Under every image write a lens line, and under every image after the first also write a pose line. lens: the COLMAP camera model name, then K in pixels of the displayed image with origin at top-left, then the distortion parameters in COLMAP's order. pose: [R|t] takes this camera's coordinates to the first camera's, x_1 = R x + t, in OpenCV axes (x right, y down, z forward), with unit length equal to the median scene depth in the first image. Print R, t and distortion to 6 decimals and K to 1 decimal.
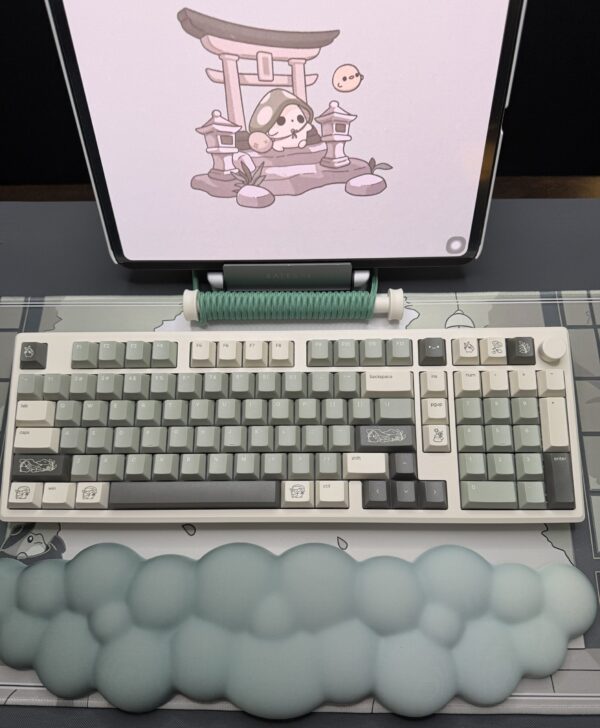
lens RADIAL K [[667.6, 0, 299.9], [0, 667.6, 377.1], [0, 0, 1]] dist [0.016907, 0.000000]
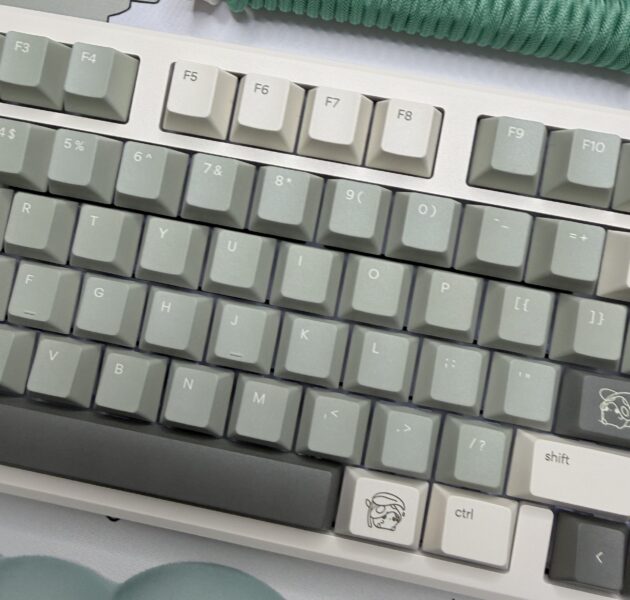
lens RADIAL K [[668.0, 0, 290.9], [0, 668.0, 296.2], [0, 0, 1]] dist [0.023828, 0.000000]
pose [[0.983210, 0.182474, -0.000544, -0.076842], [-0.178674, 0.963331, 0.200171, -0.013668], [0.037050, -0.196713, 0.979761, 0.634889]]
